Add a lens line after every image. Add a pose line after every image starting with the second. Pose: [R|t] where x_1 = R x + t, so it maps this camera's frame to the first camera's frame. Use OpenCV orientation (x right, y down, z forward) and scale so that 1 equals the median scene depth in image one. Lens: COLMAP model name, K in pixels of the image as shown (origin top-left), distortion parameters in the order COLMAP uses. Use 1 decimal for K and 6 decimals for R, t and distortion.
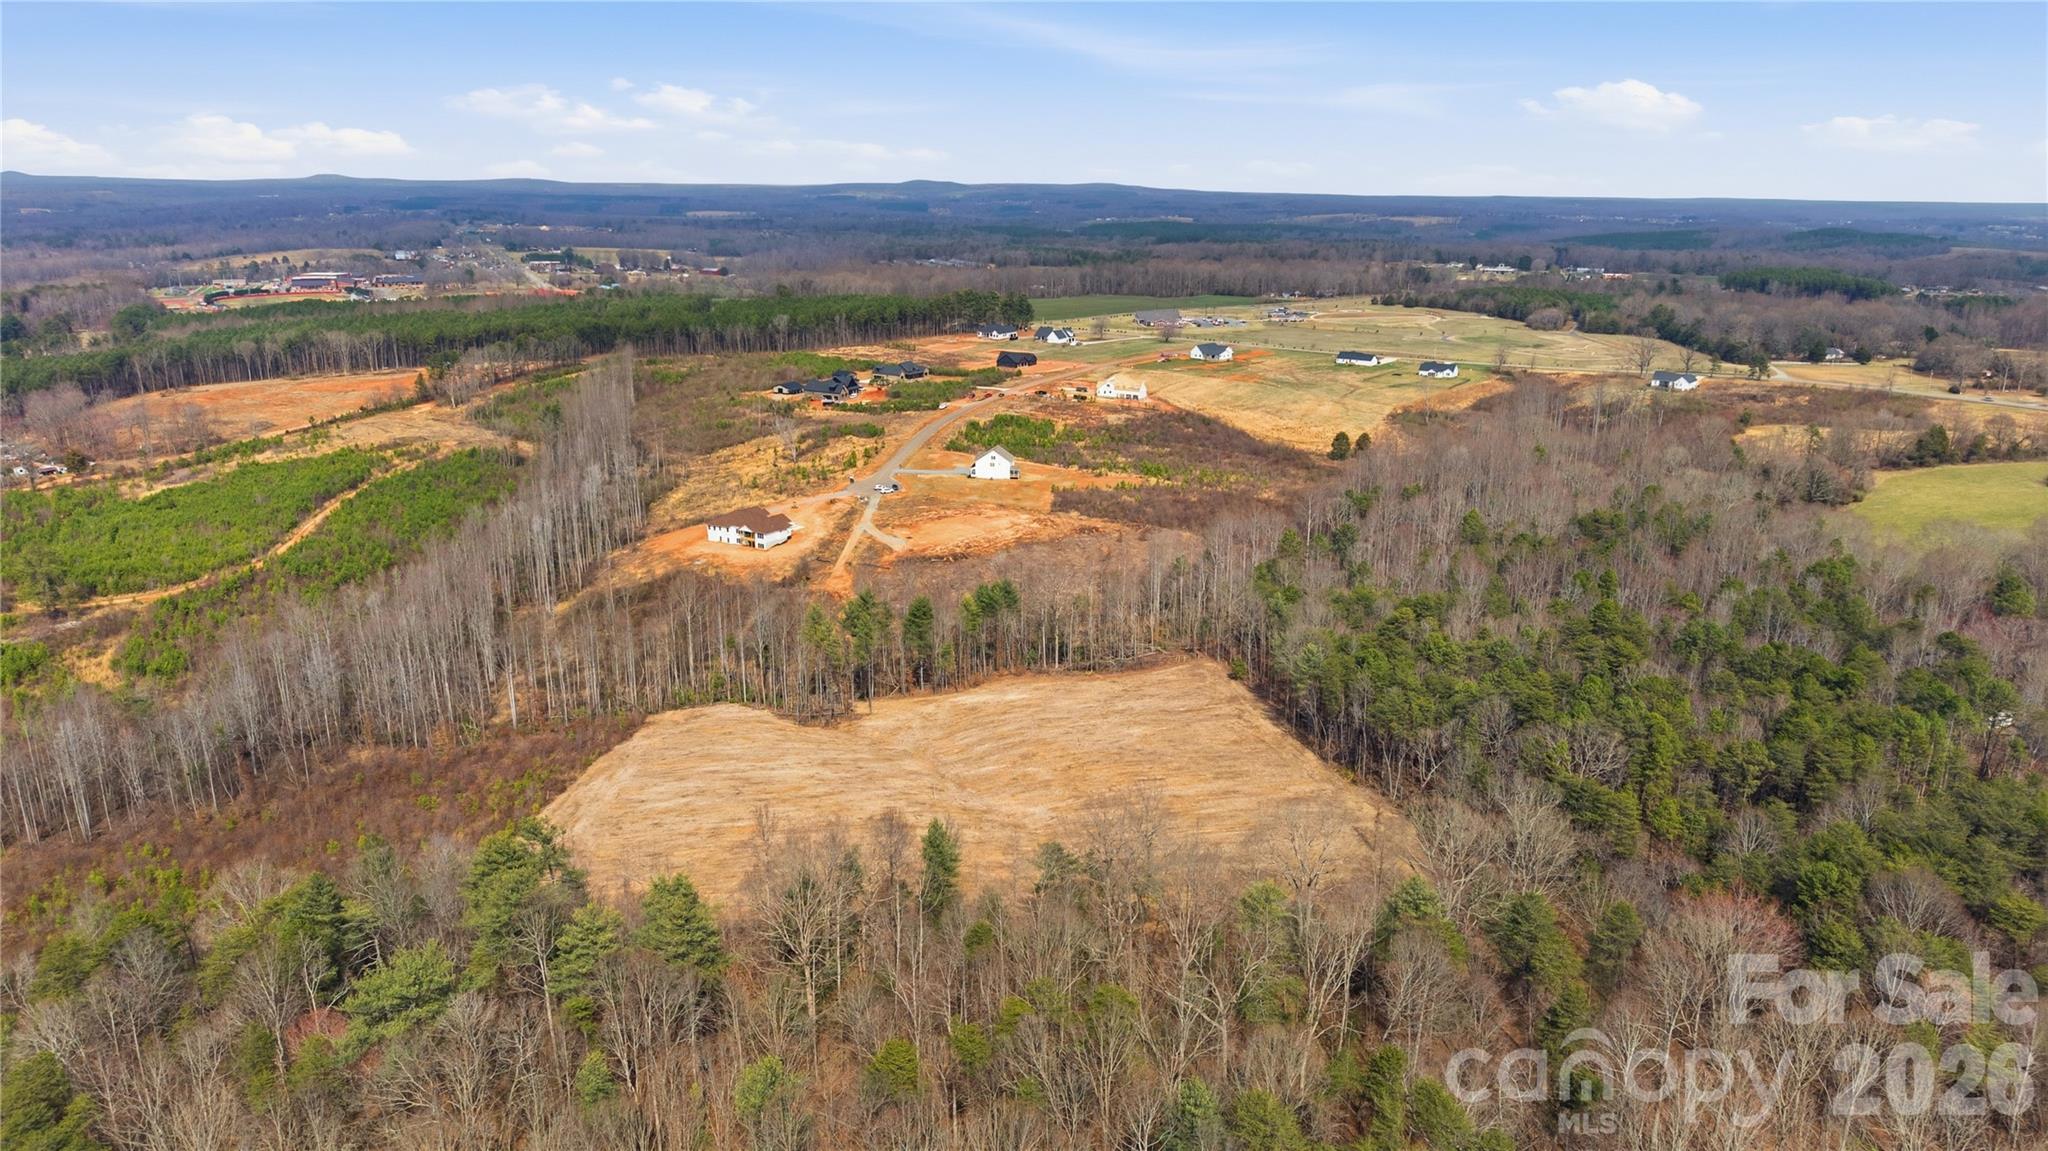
lens RADIAL K [[1368.1, 0, 1032.1], [0, 1368.1, 584.8], [0, 0, 1]] dist [0.030052, -0.040150]
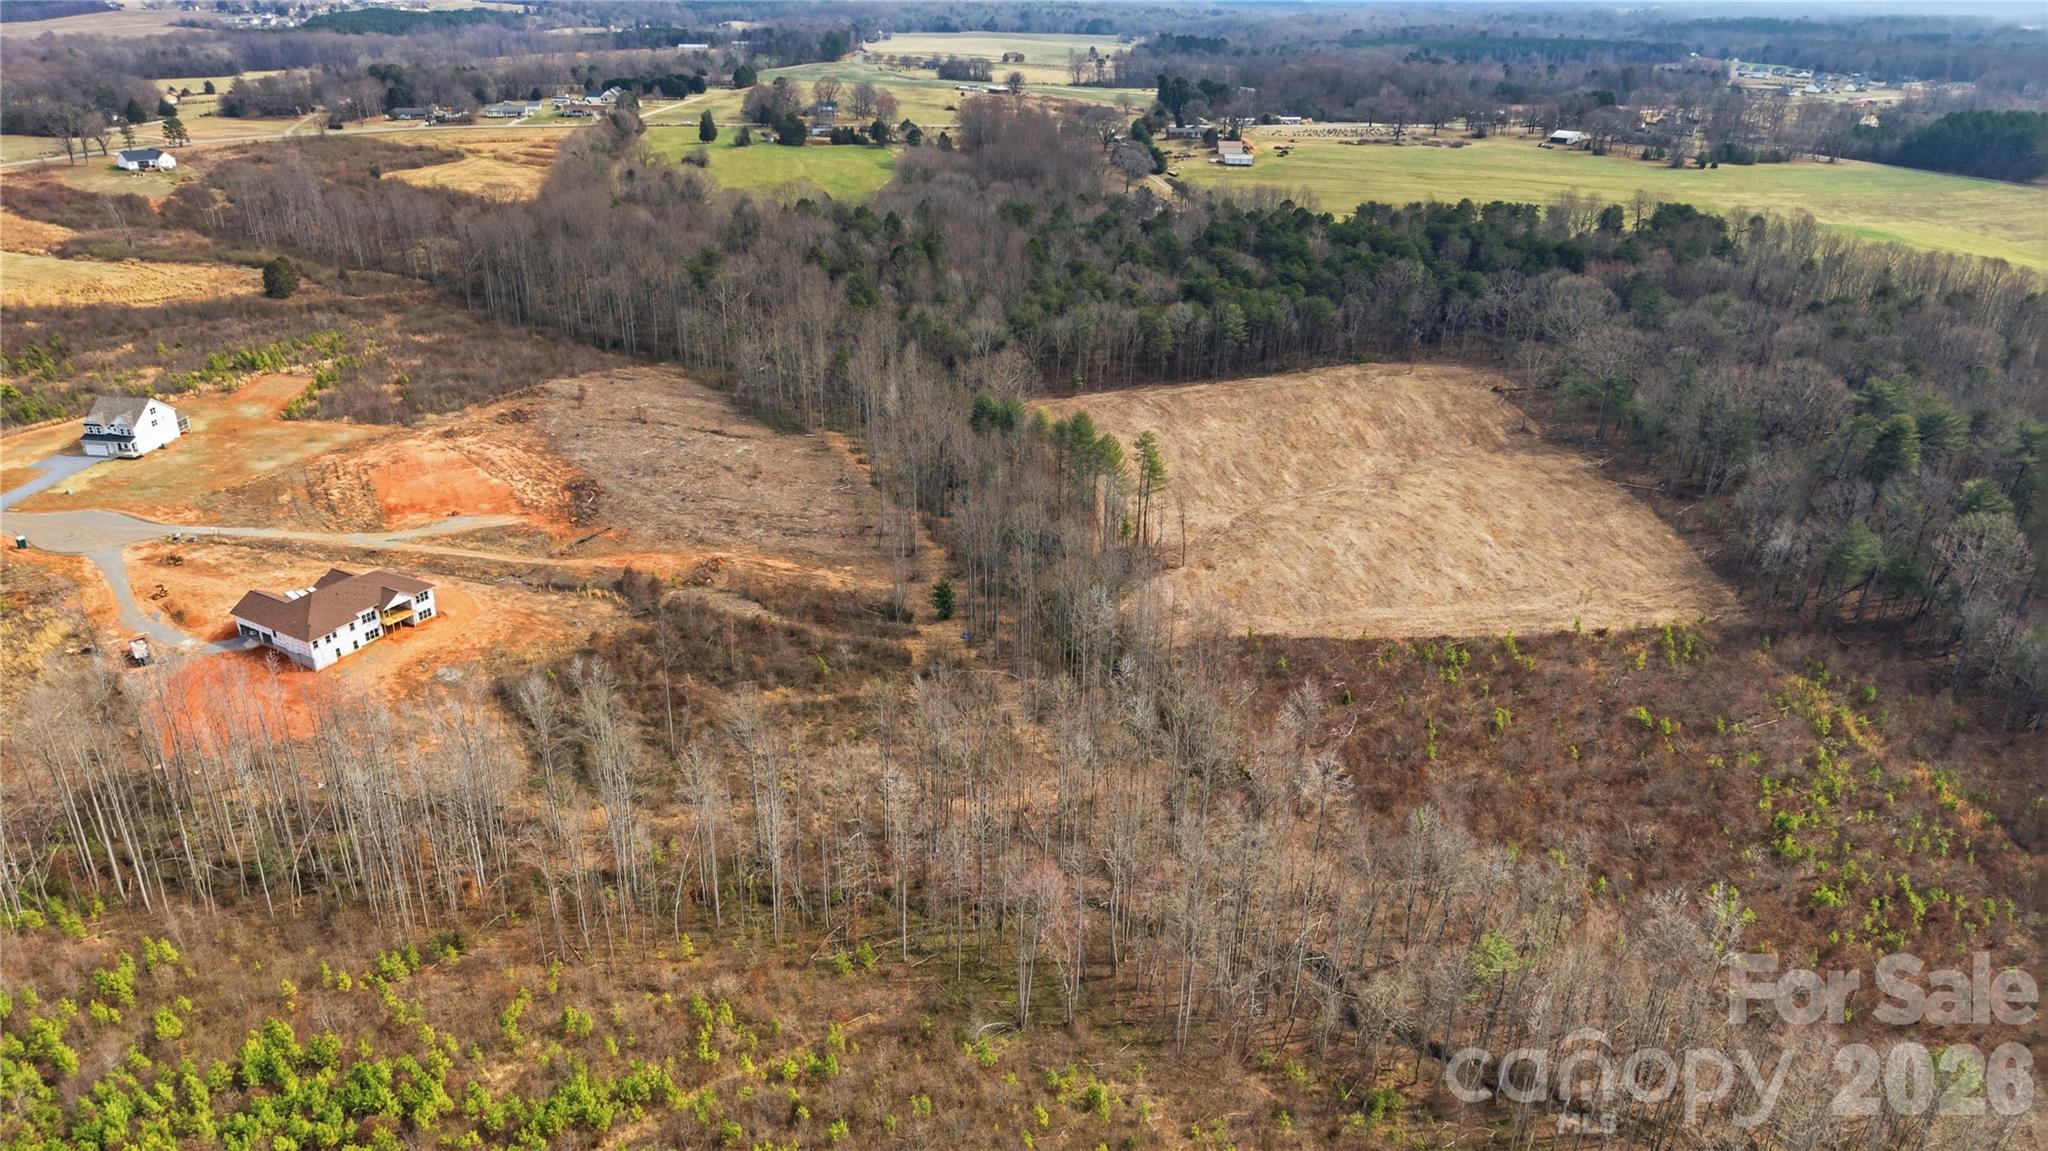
lens RADIAL K [[1368.1, 0, 1017.2], [0, 1368.1, 576.0], [0, 0, 1]] dist [0.030052, -0.040150]
pose [[-0.020151, -0.421222, 0.906734, -0.587326], [0.262661, 0.872831, 0.411310, -0.173710], [-0.964678, 0.246452, 0.093051, 0.602028]]
